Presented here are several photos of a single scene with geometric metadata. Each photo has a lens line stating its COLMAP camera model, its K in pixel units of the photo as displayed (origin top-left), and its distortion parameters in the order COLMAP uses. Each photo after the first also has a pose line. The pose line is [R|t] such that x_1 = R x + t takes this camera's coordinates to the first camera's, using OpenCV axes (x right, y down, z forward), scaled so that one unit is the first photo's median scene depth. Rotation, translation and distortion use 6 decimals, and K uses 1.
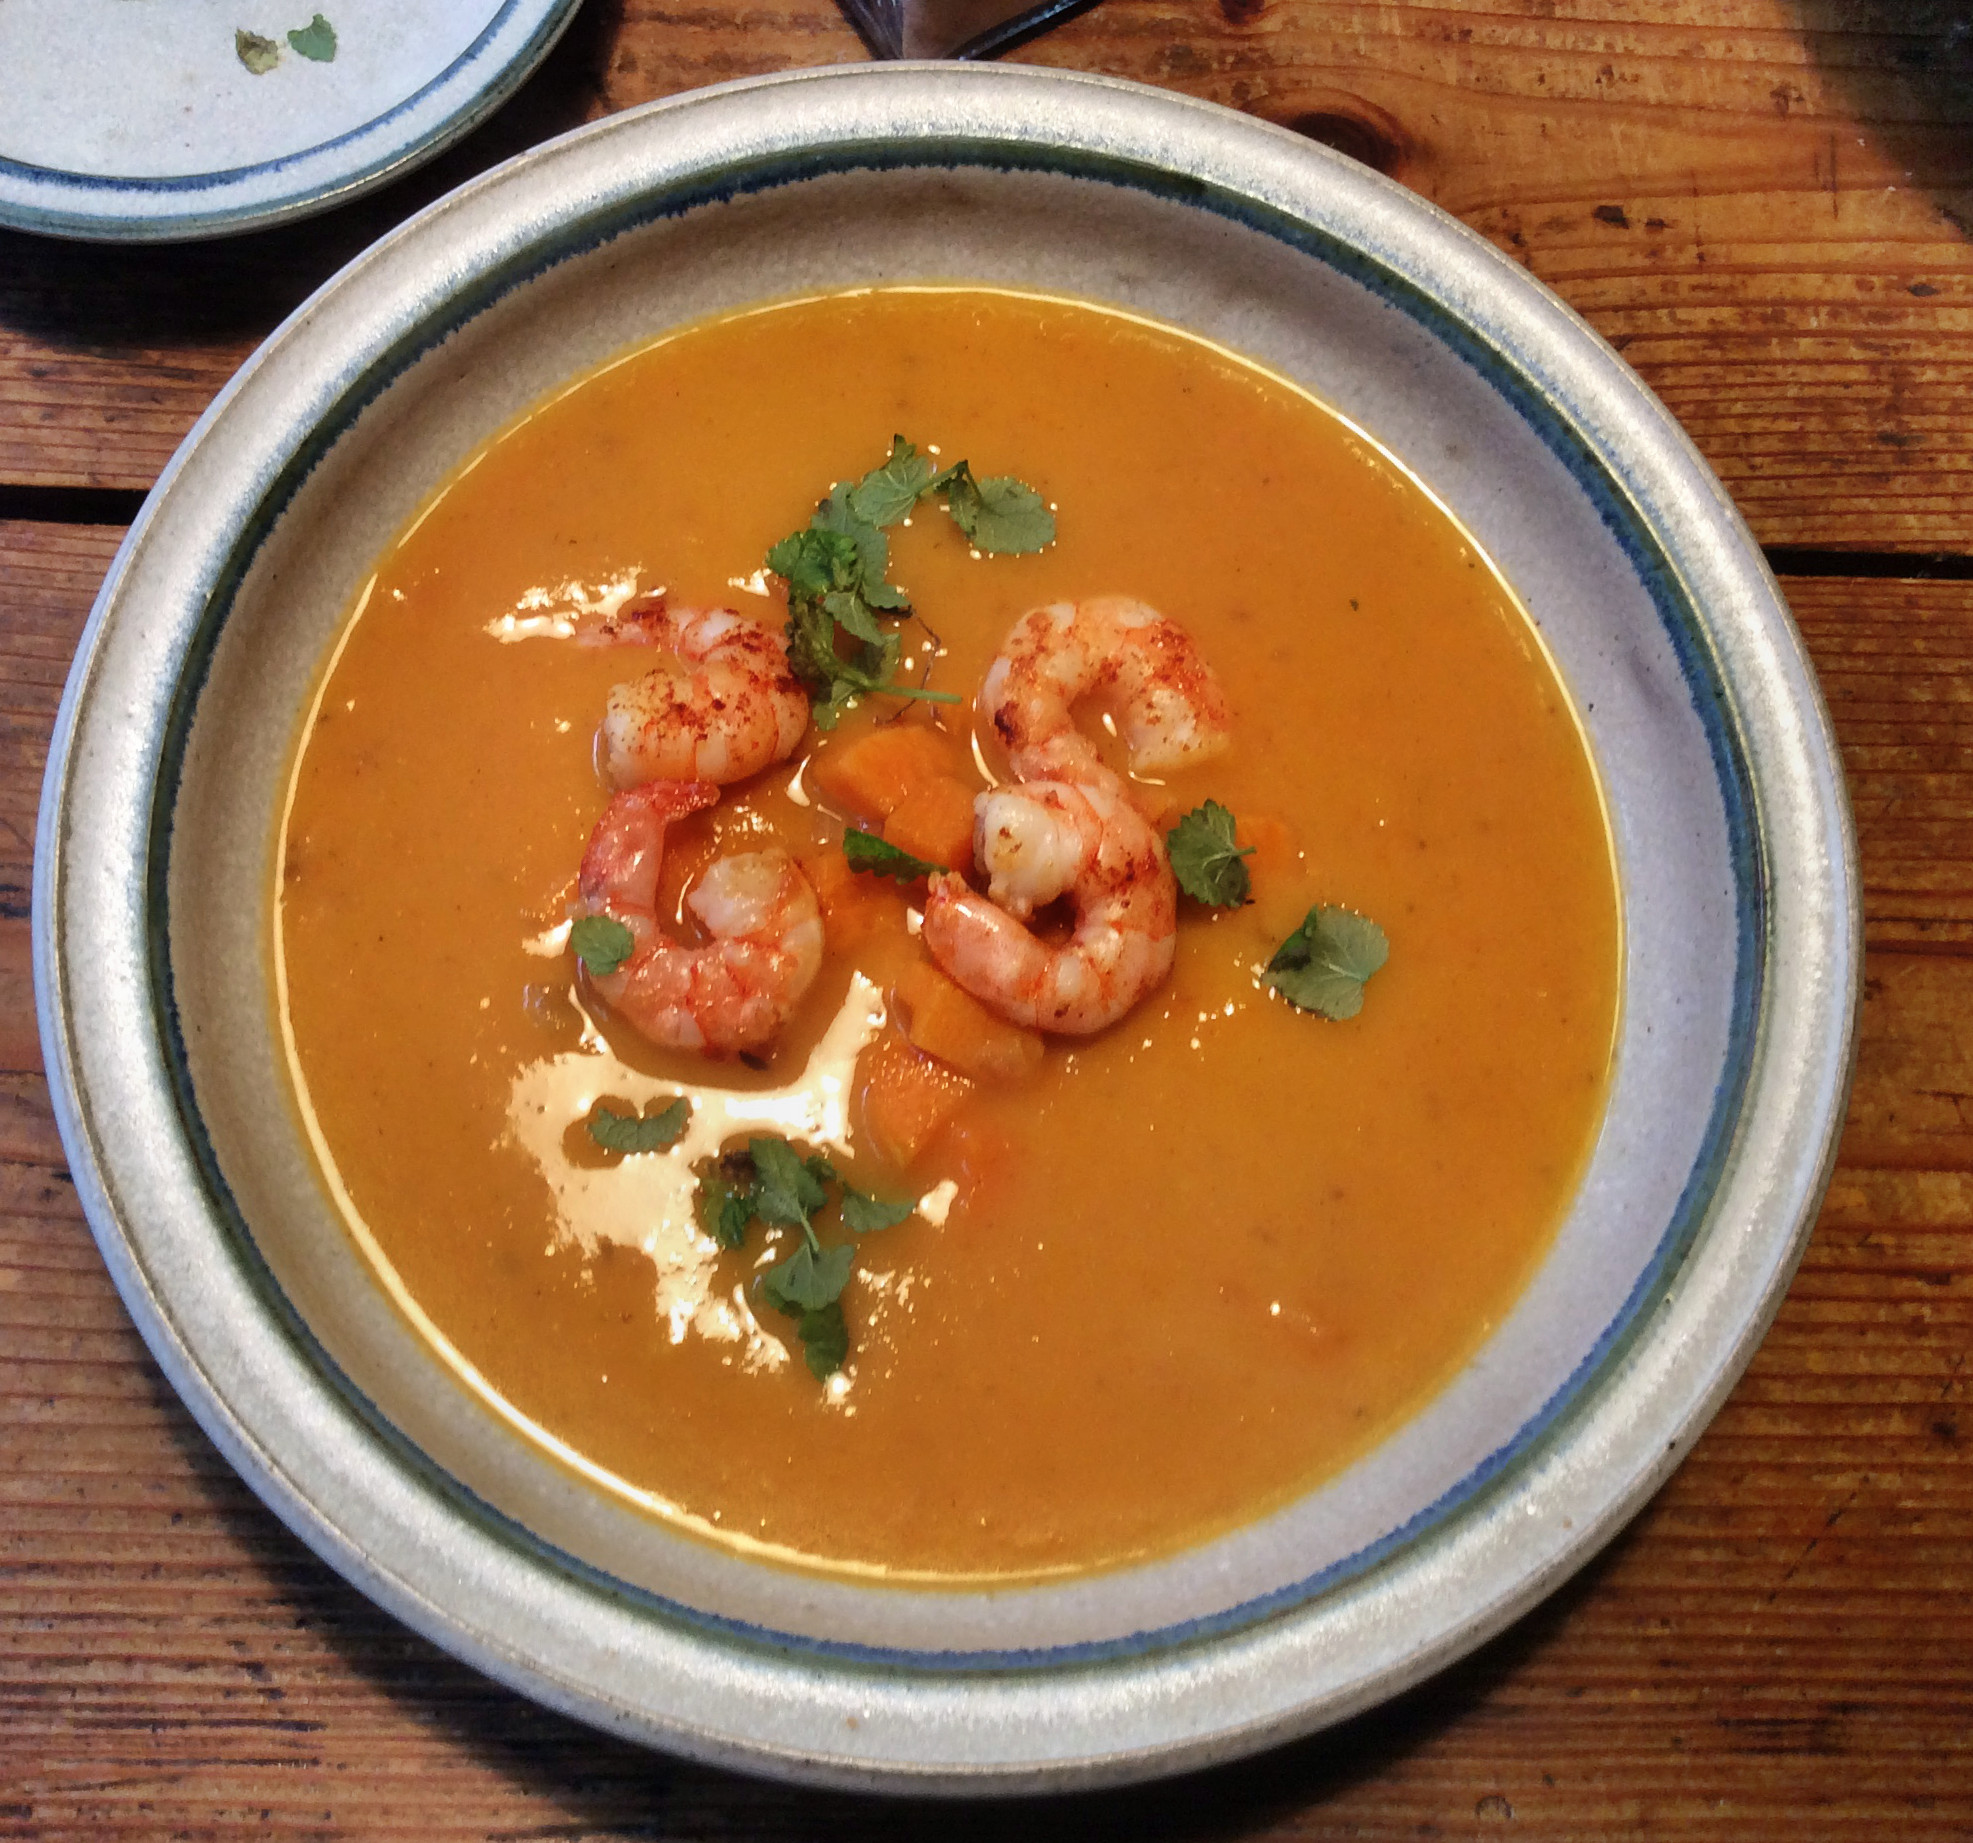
lens RADIAL K [[2349.4, 0, 986.5], [0, 2349.4, 921.5], [0, 0, 1]] dist [0.086275, 0.062521]
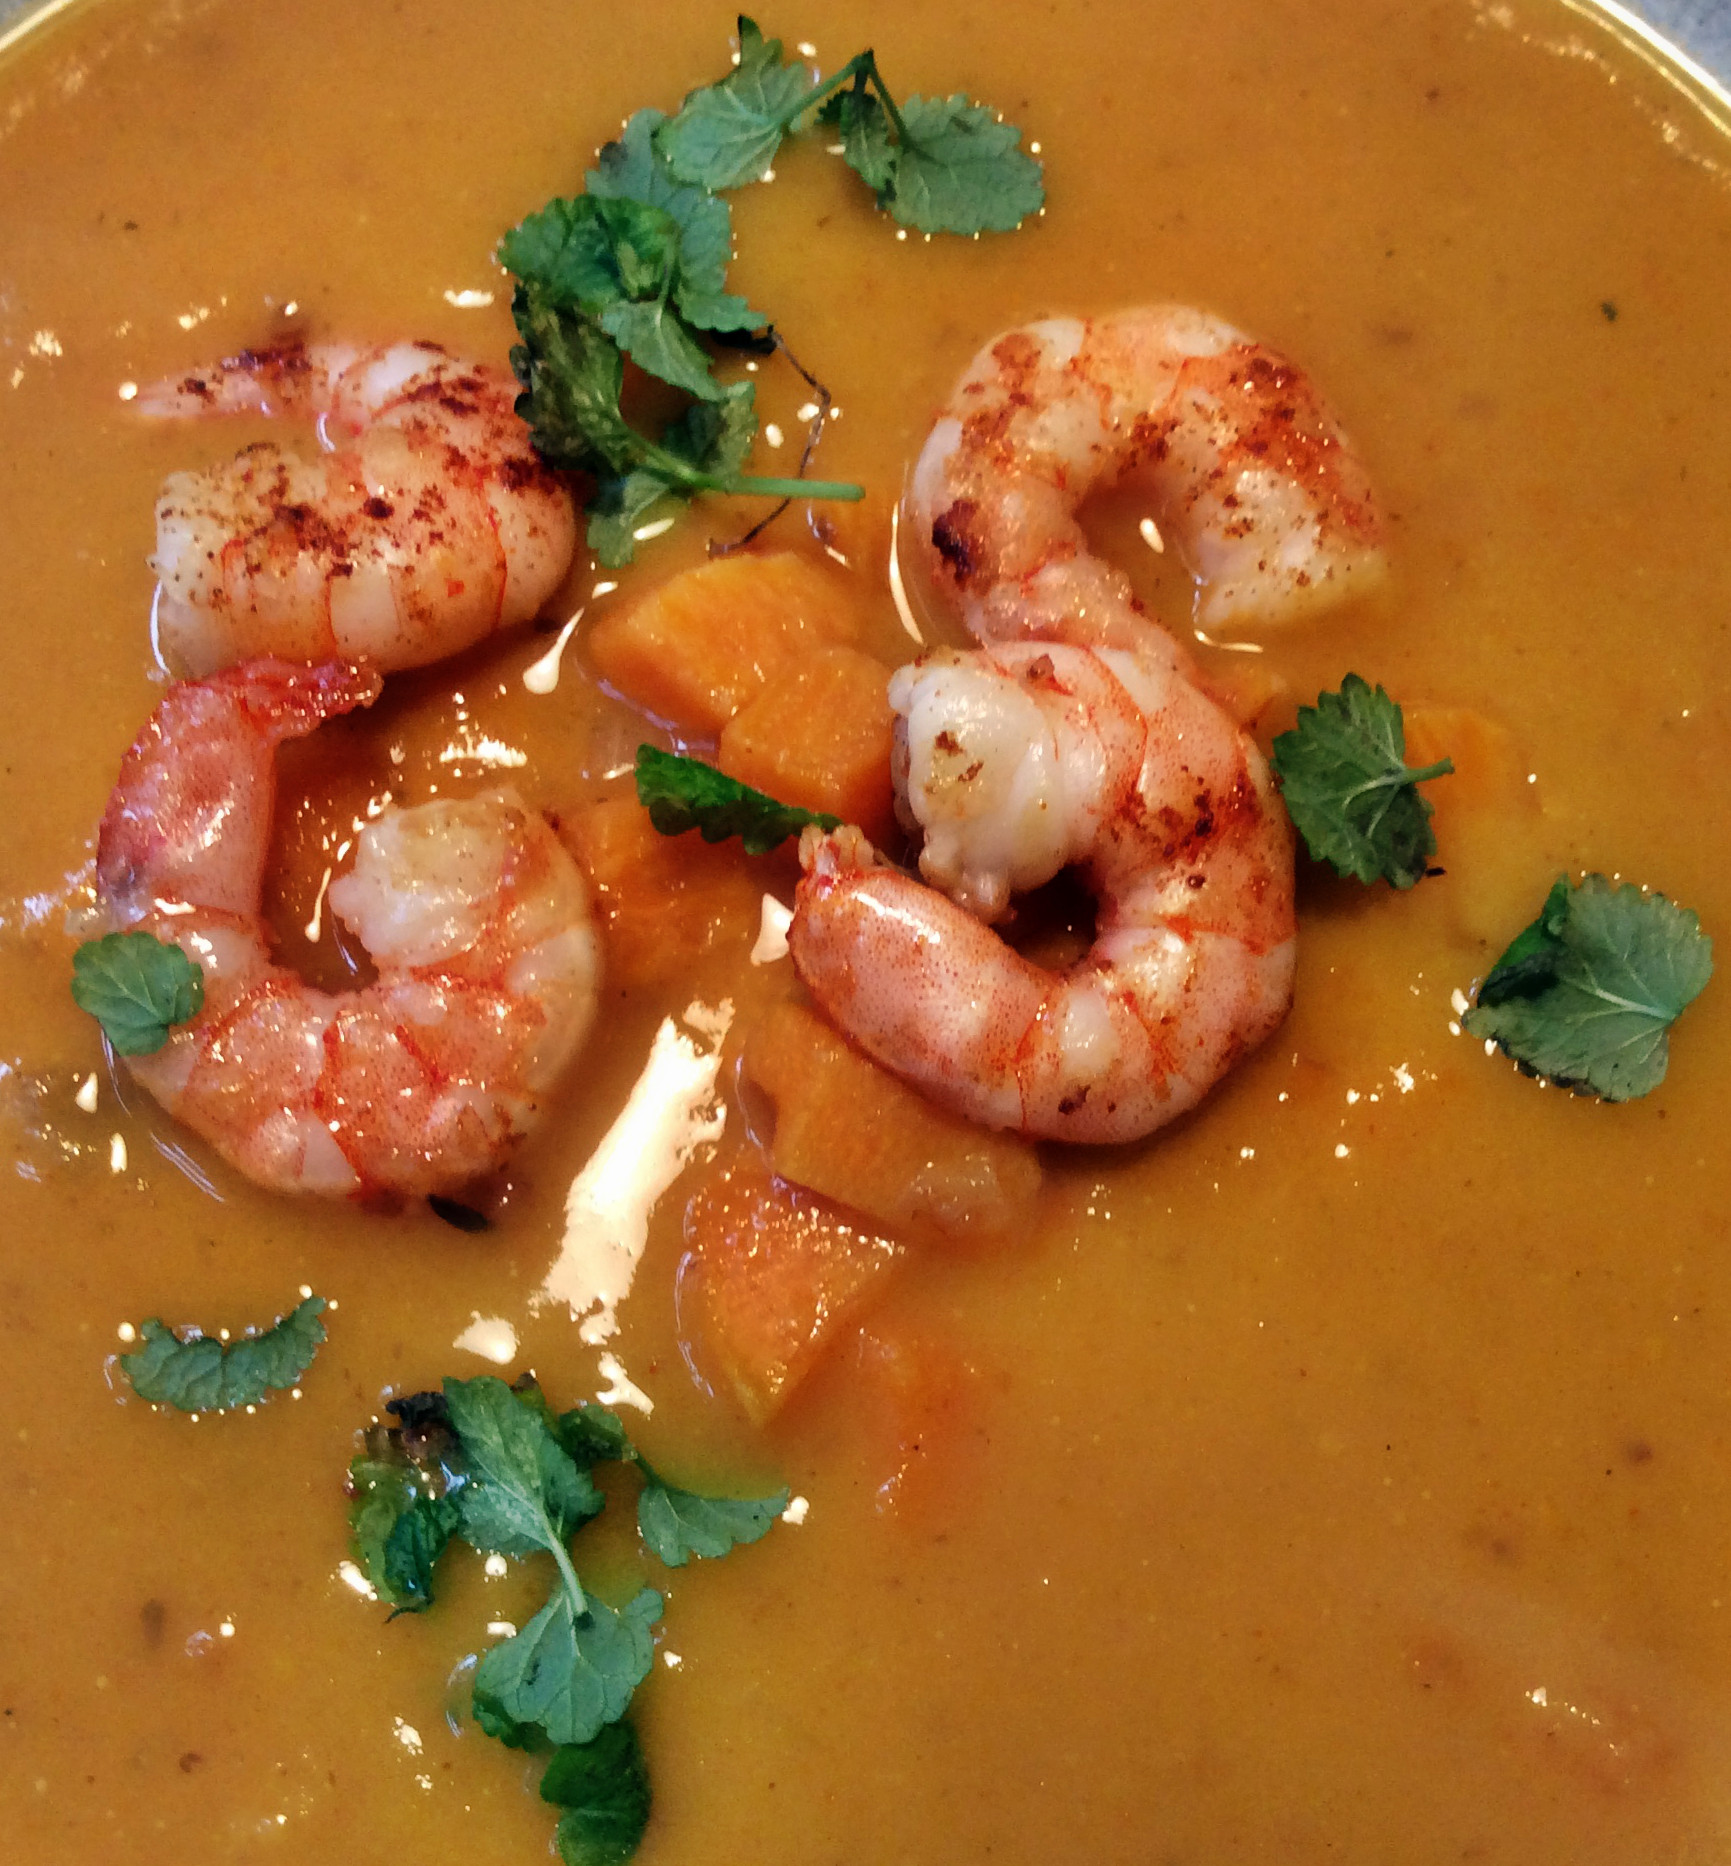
lens RADIAL K [[2222.0, 0, 957.4], [0, 2222.0, 926.8], [0, 0, 1]] dist [0.086275, 0.062521]
pose [[0.999041, -0.025900, -0.035316, 0.024211], [0.026069, 0.999651, 0.004331, -0.001192], [0.035191, -0.005248, 0.999367, 0.510032]]
